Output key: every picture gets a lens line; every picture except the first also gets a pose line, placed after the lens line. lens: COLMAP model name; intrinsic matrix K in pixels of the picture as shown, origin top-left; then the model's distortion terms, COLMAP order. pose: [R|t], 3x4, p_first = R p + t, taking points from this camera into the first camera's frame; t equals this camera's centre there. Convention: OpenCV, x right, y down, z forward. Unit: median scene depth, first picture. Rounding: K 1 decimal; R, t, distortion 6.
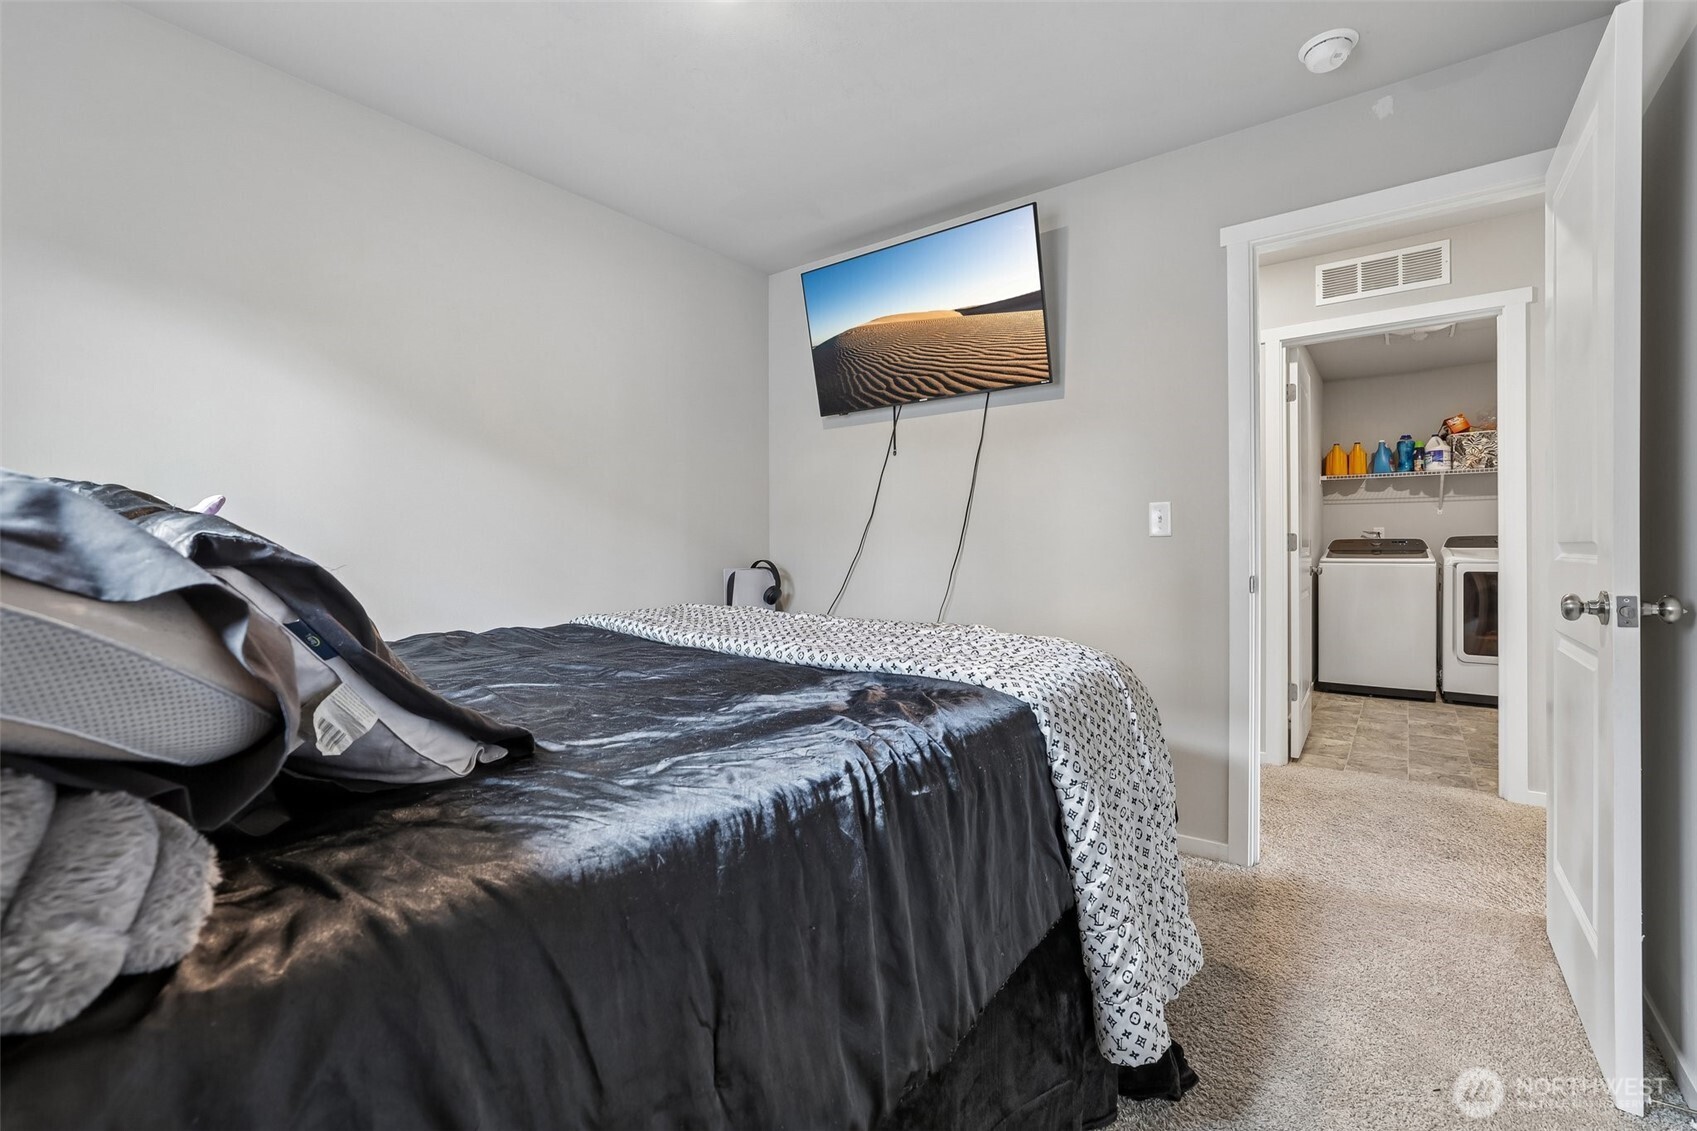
lens RADIAL K [[712.3, 0, 893.5], [0, 712.3, 563.5], [0, 0, 1]] dist [-0.001390, -0.000092]
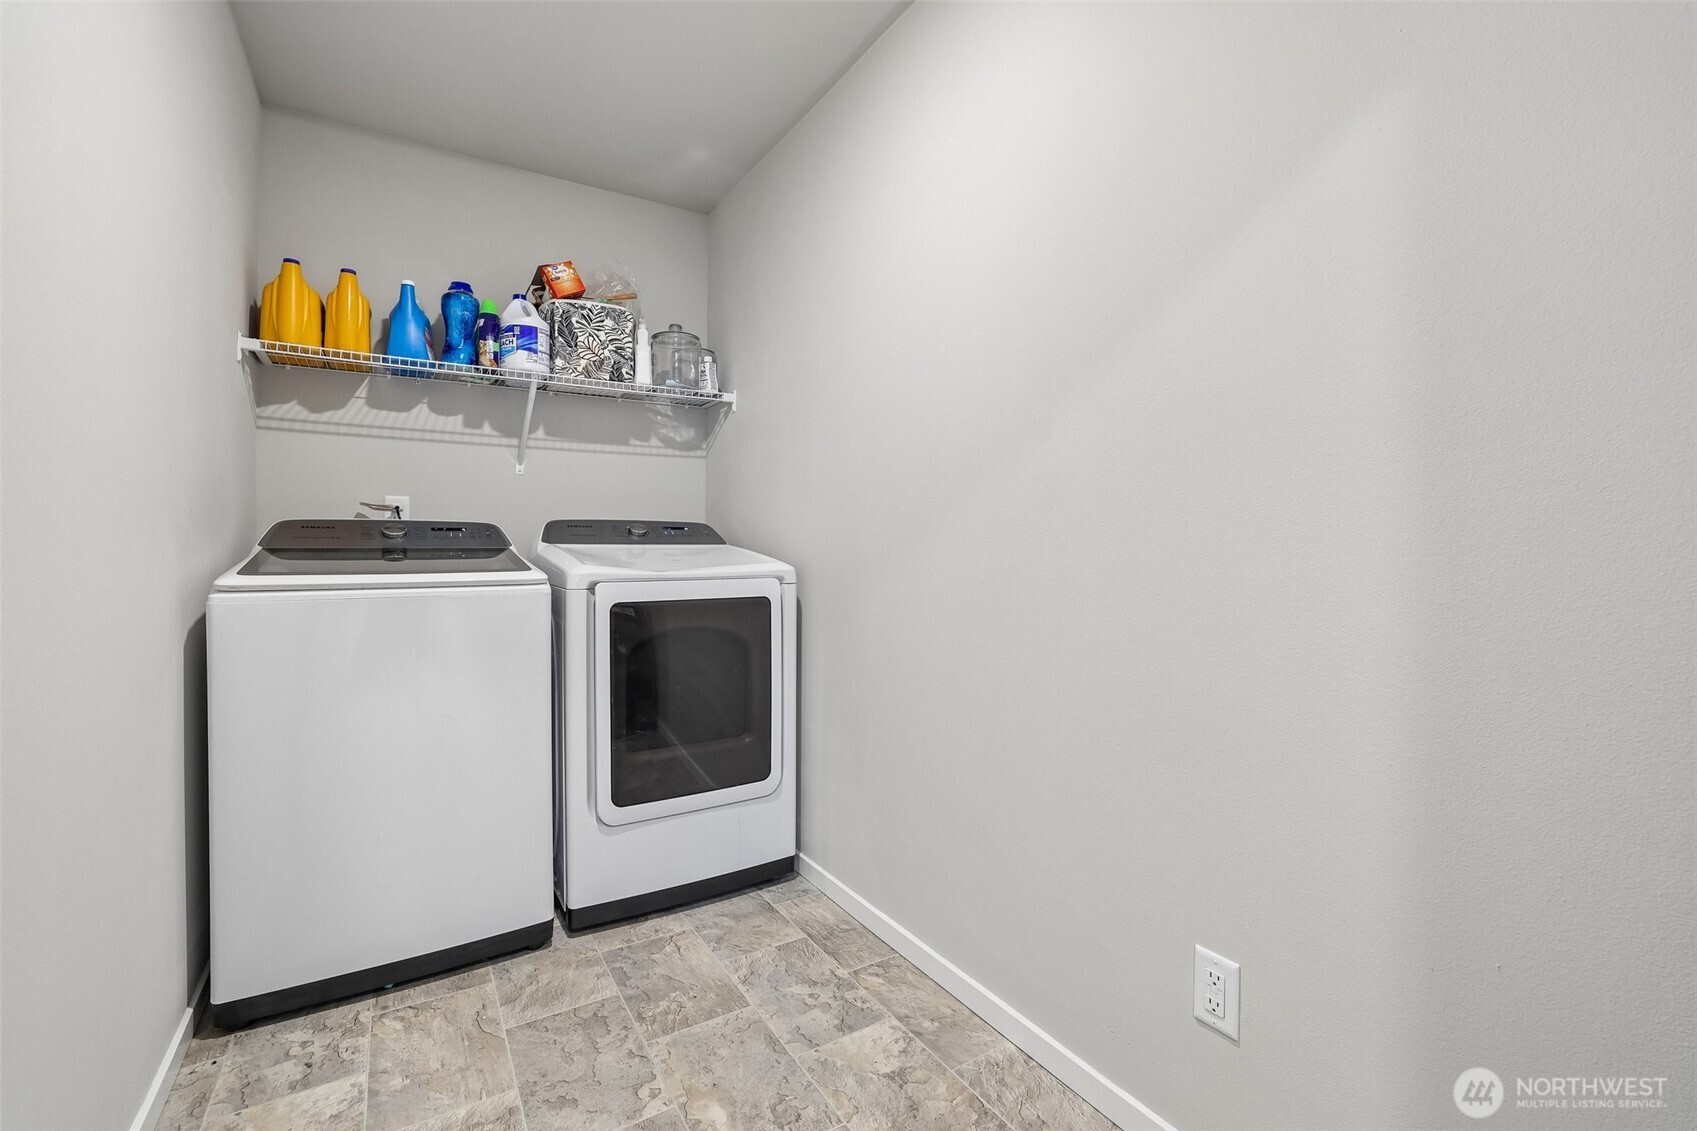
lens RADIAL K [[731.4, 0, 850.8], [0, 731.4, 547.4], [0, 0, 1]] dist [-0.048097, 0.017977]
pose [[0.377902, 0.011636, 0.925772, 0.421105], [0.013296, 0.999750, -0.017993, -0.009327], [-0.925750, 0.019109, 0.377653, 0.639711]]
